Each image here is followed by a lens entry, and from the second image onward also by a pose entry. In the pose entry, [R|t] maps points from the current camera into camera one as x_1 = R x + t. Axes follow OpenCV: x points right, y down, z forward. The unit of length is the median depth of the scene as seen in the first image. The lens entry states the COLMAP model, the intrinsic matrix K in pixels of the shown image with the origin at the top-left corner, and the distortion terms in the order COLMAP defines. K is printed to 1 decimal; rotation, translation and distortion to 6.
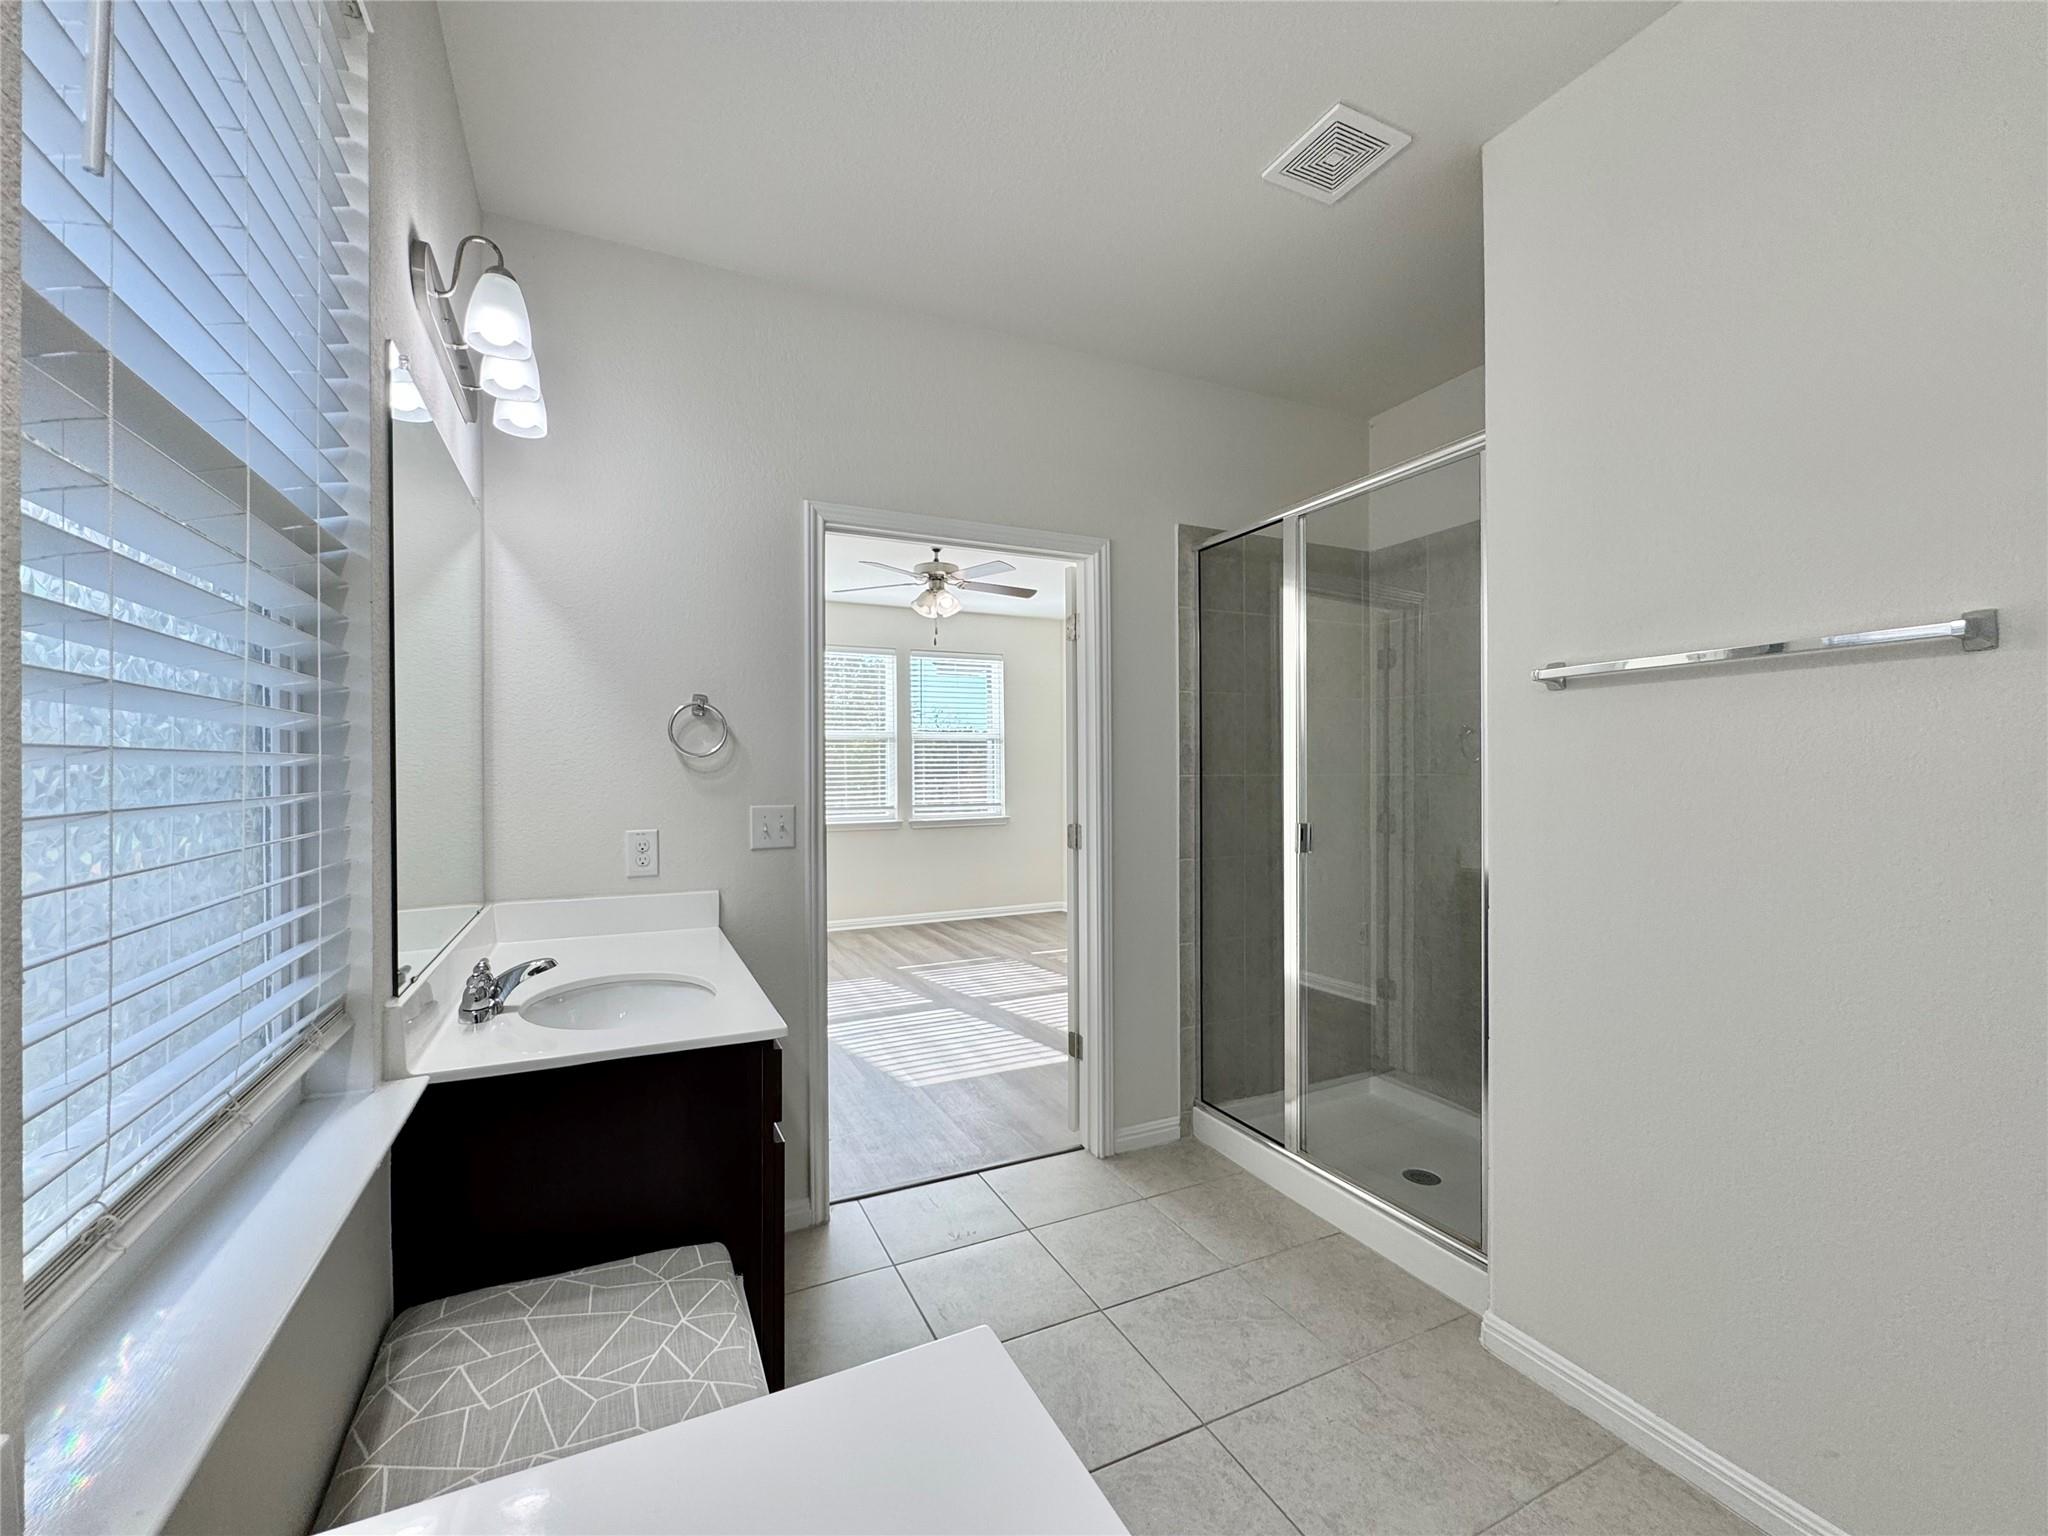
lens RADIAL K [[832.9, 0, 1010.5], [0, 832.9, 776.7], [0, 0, 1]] dist [-0.000619, -0.000056]
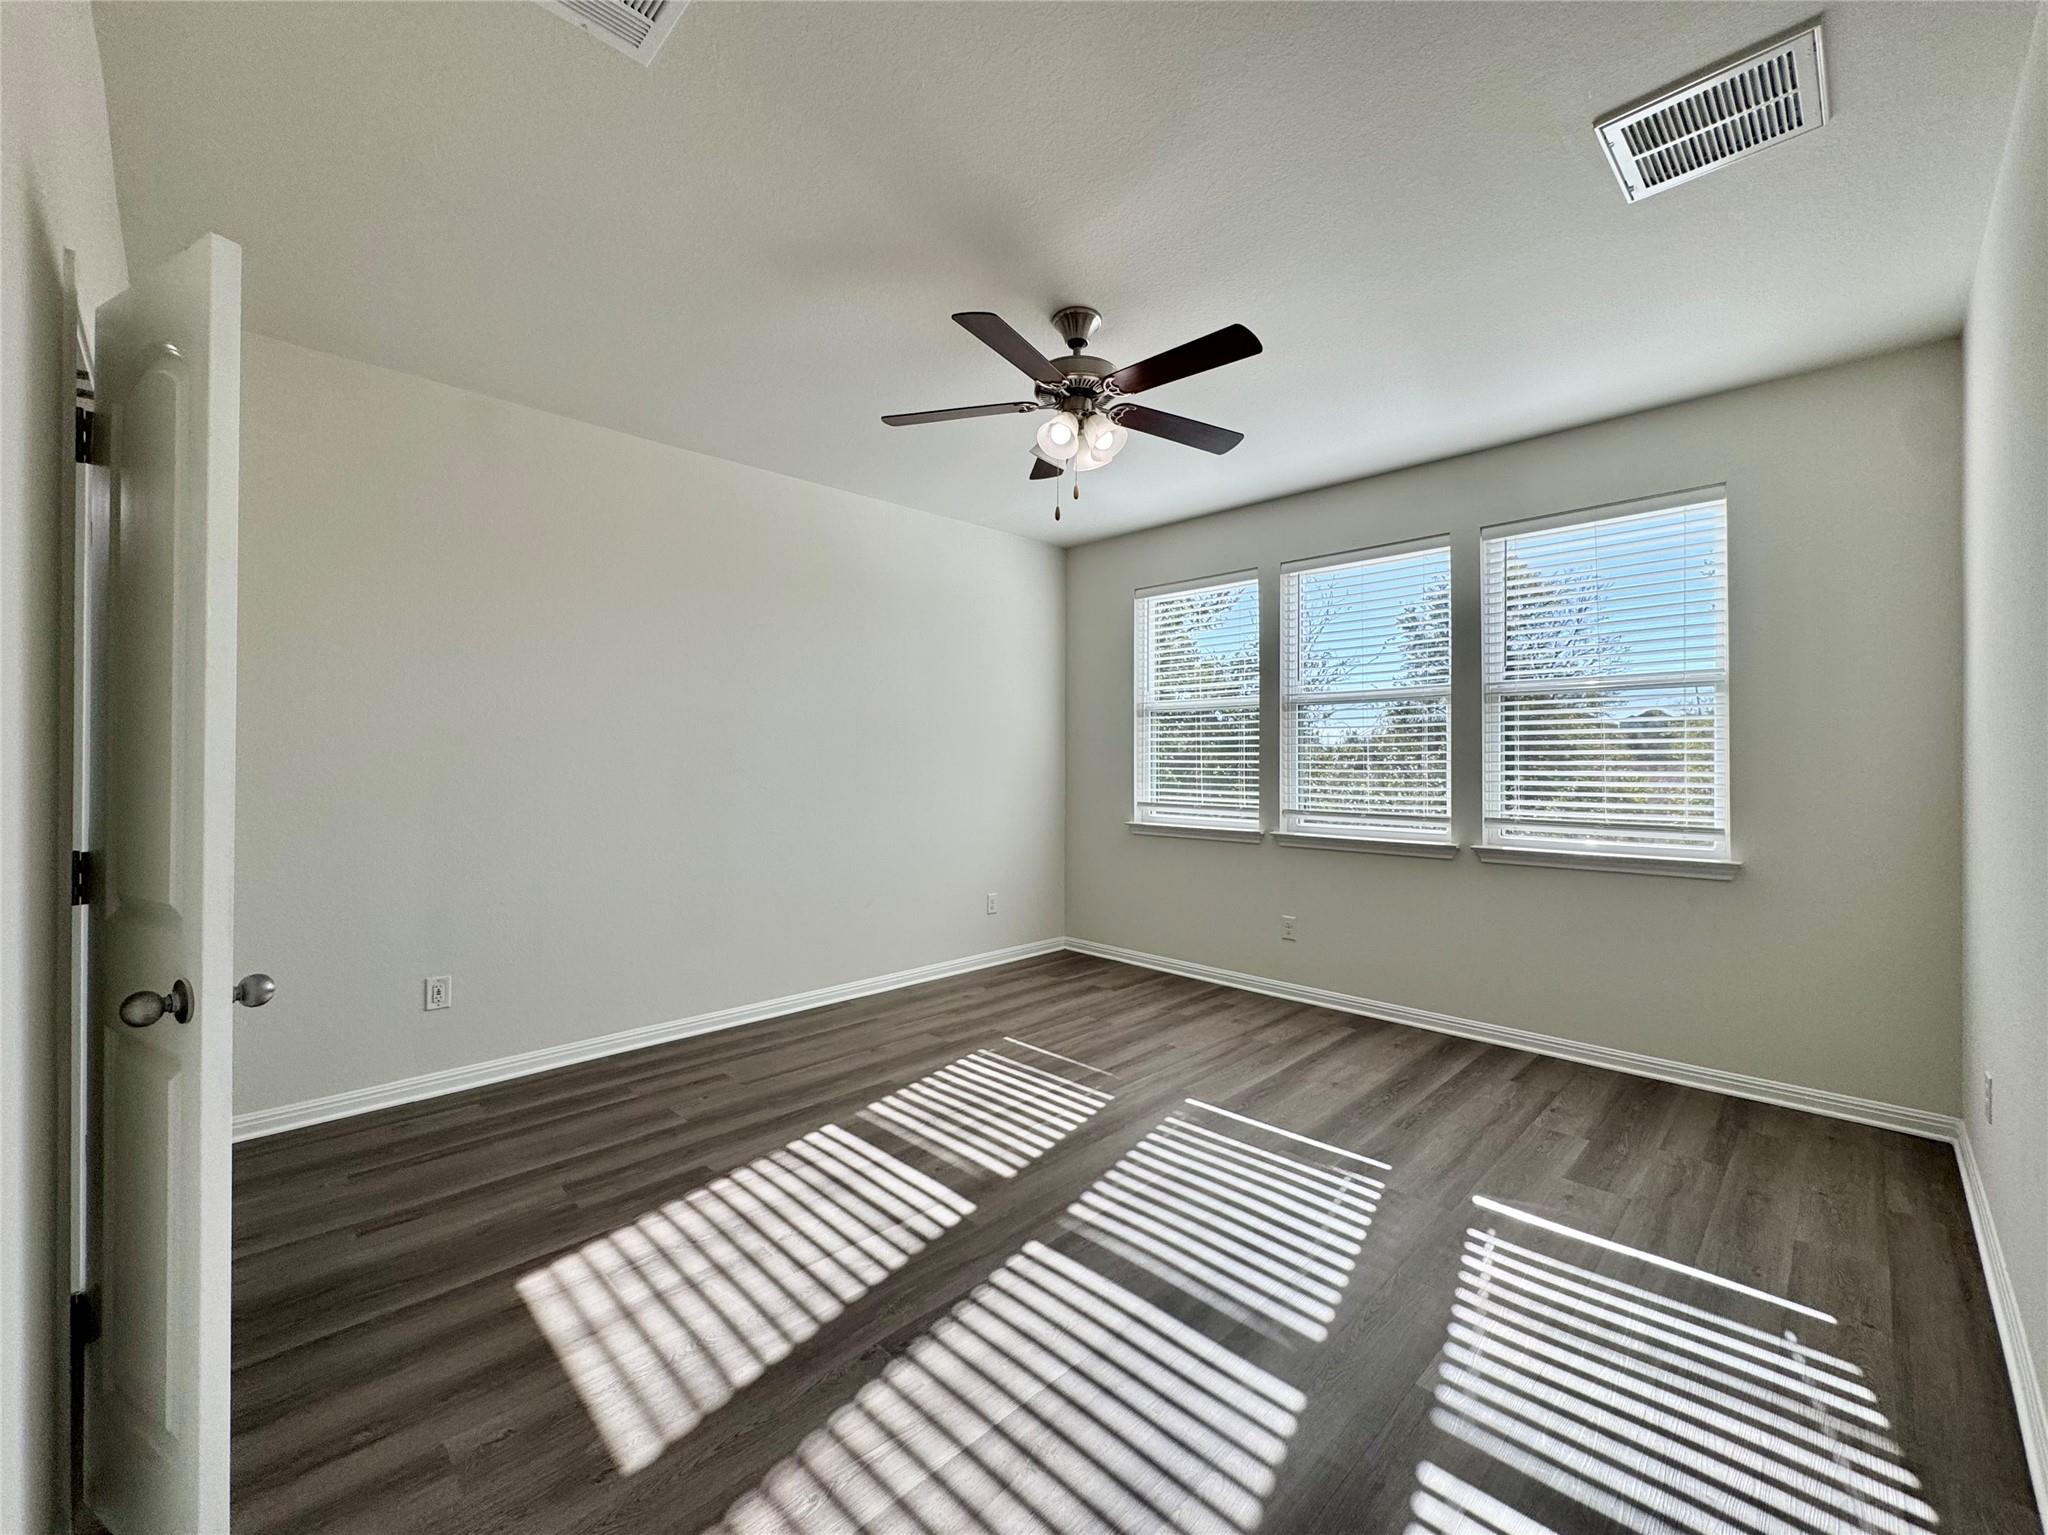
lens RADIAL K [[832.0, 0, 1038.1], [0, 832.0, 768.2], [0, 0, 1]] dist [0.000514, 0.000090]
pose [[0.341053, 0.011753, -0.939970, 0.309346], [-0.011527, 0.999899, 0.008320, 0.000749], [0.939973, 0.007997, 0.341154, 0.590729]]
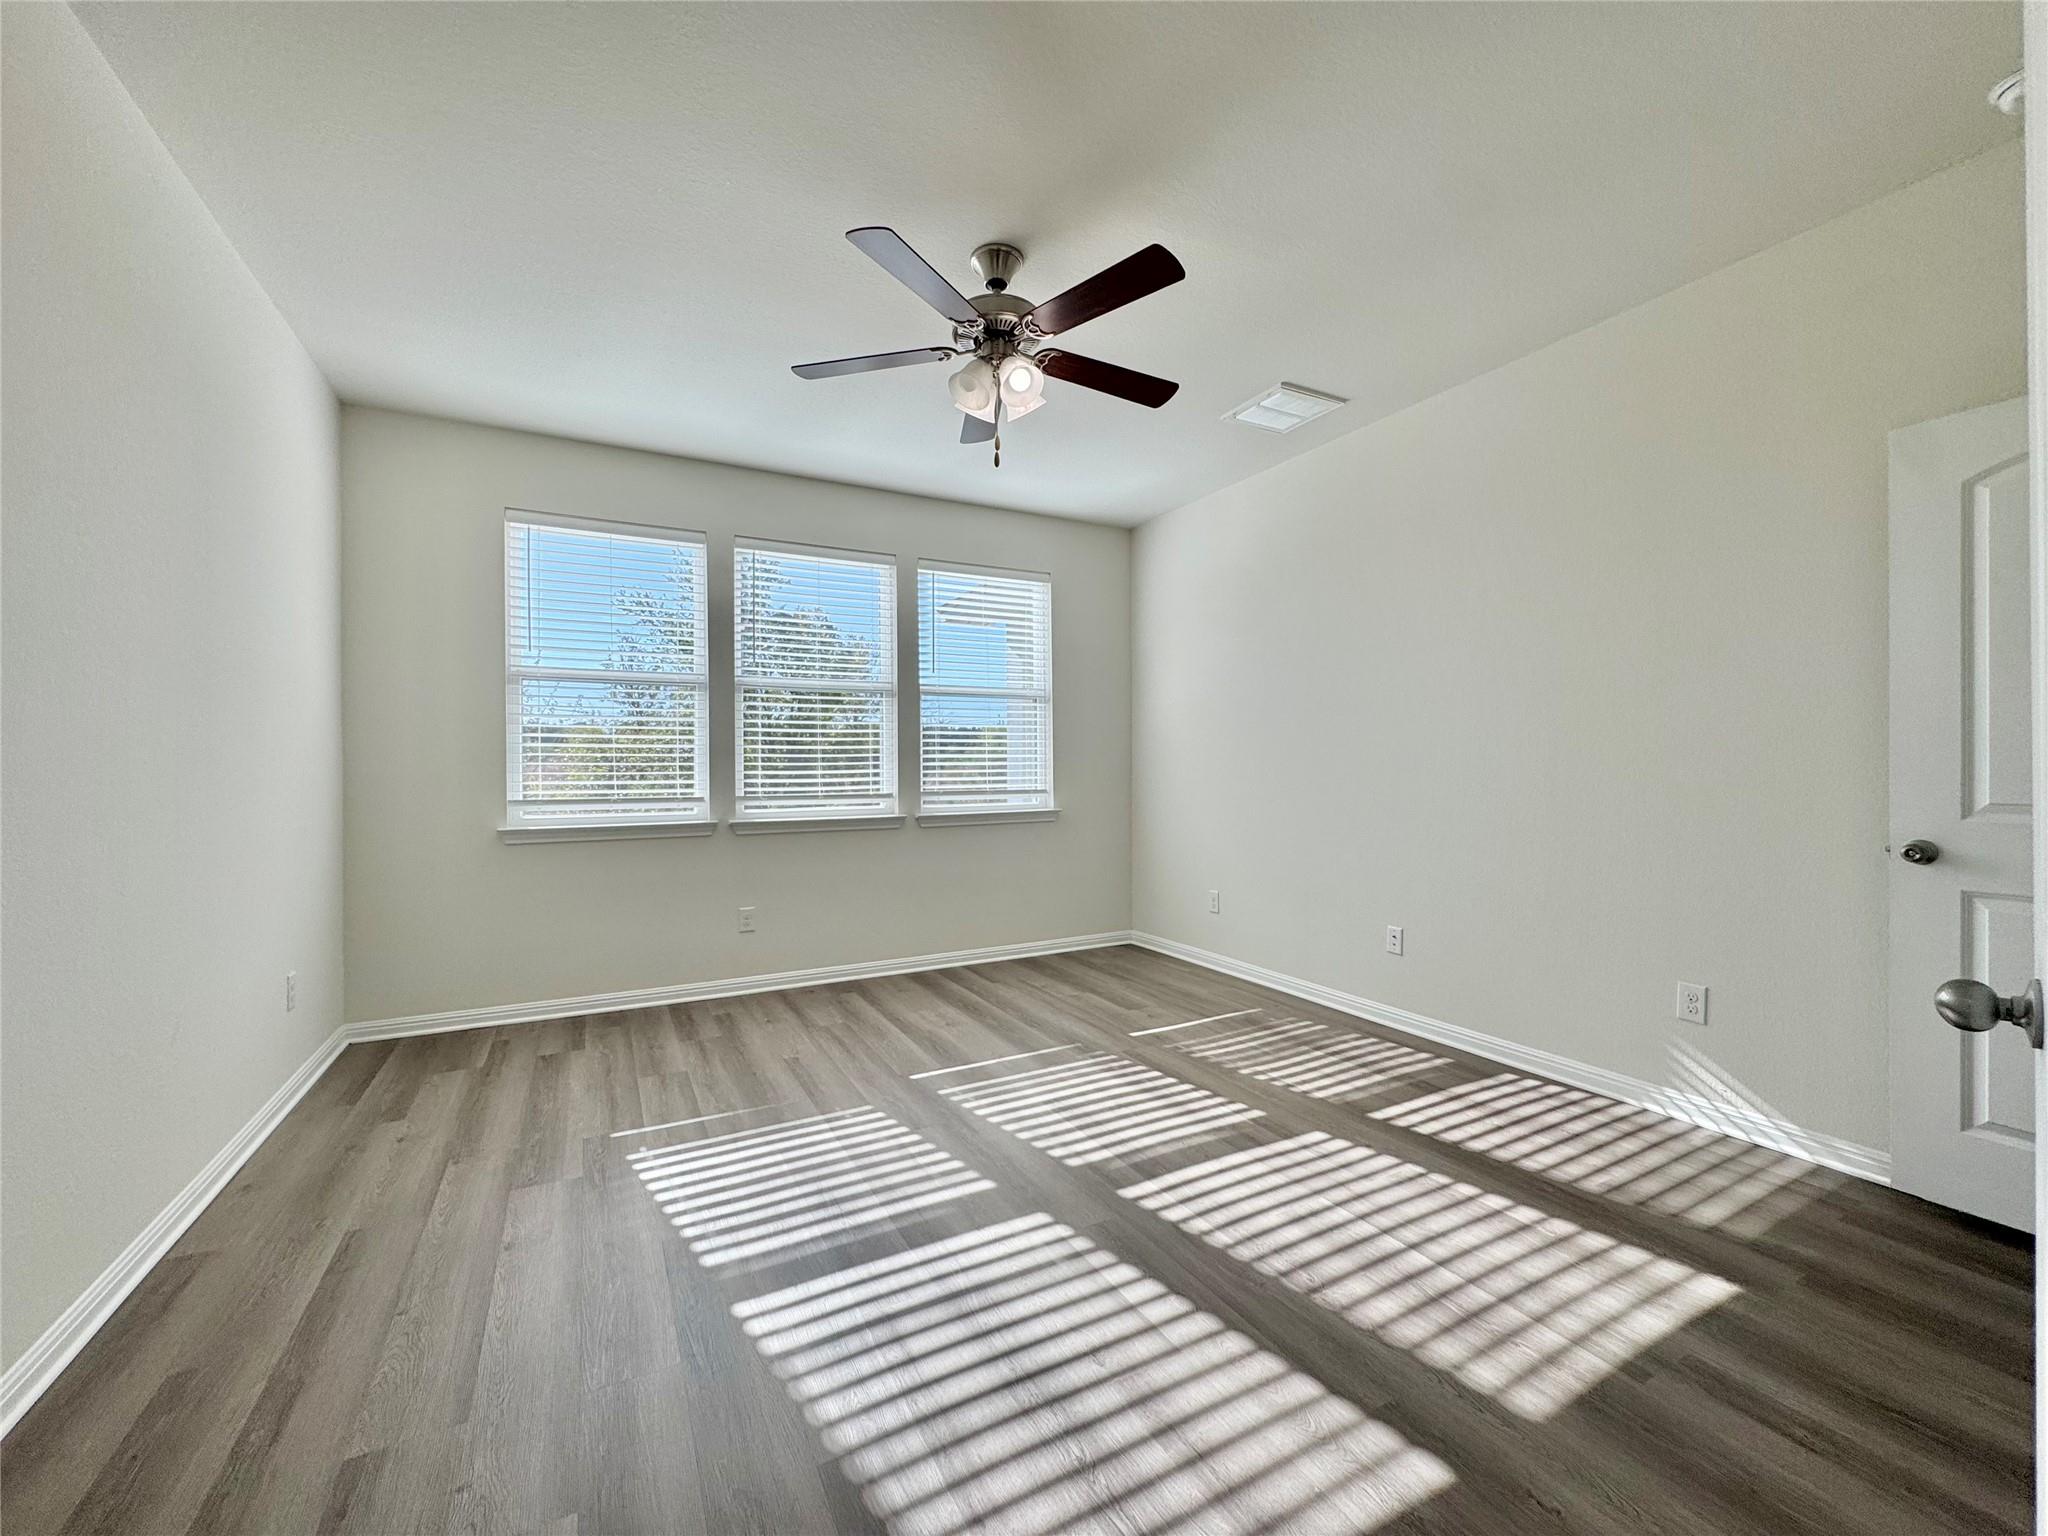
lens RADIAL K [[810.1, 0, 1014.8], [0, 810.1, 771.1], [0, 0, 1]] dist [-0.000915, 0.000030]
pose [[0.999246, -0.001557, 0.038782, -0.072353], [0.001652, 0.999996, -0.002416, 0.020513], [-0.038778, 0.002478, 0.999245, 0.375296]]
